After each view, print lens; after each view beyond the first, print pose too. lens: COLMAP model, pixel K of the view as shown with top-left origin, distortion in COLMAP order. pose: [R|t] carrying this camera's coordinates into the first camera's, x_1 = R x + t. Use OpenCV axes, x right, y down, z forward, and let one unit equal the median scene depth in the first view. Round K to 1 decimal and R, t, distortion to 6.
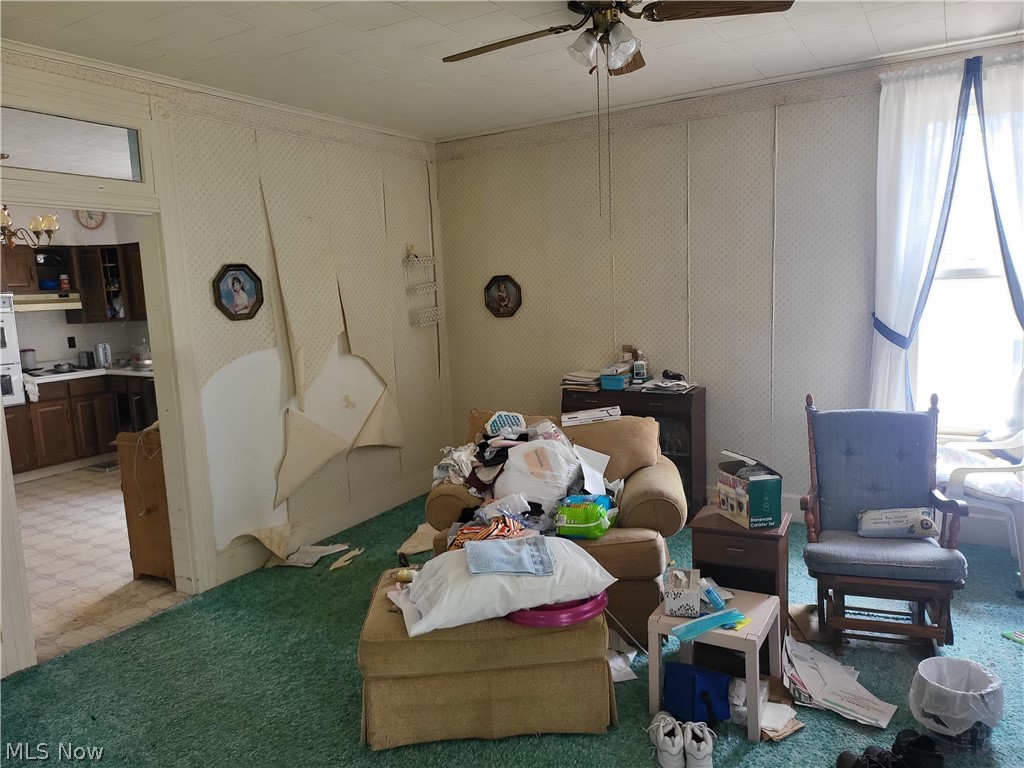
lens RADIAL K [[706.1, 0, 510.4], [0, 706.1, 388.8], [0, 0, 1]] dist [0.002815, 0.000475]
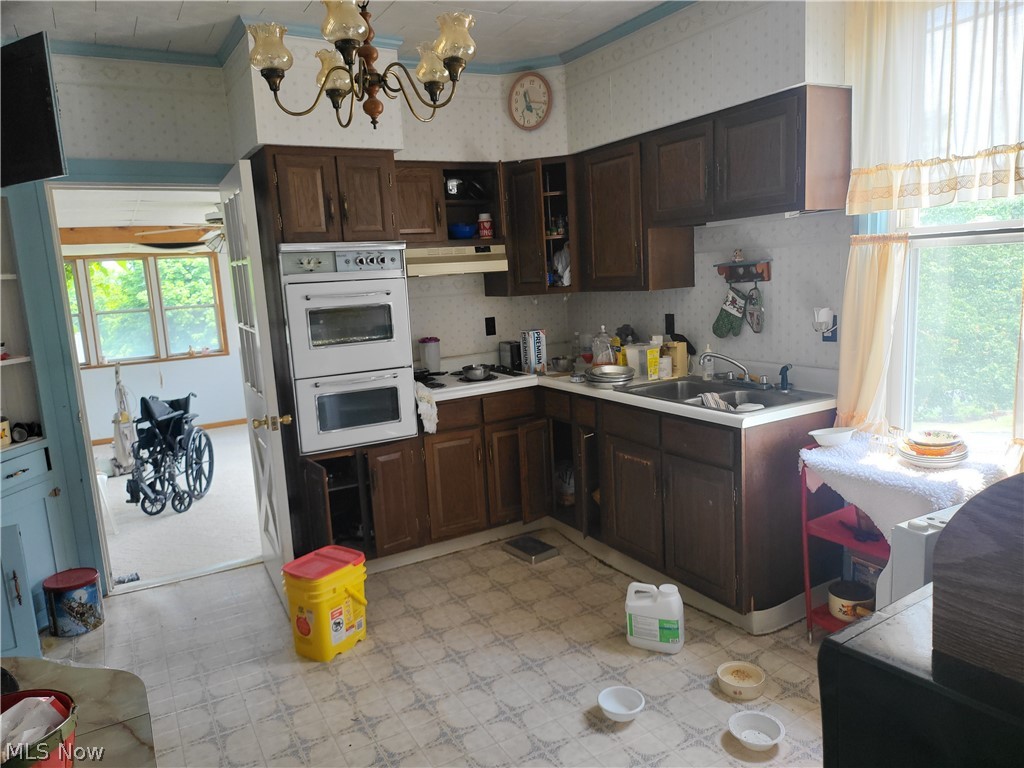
lens RADIAL K [[706.1, 0, 510.4], [0, 706.1, 388.8], [0, 0, 1]] dist [0.002815, 0.000475]
pose [[0.863112, 0.072391, -0.499796, -0.306658], [-0.049310, 0.997024, 0.059255, -0.050938], [0.502599, -0.026499, 0.864114, 0.495788]]
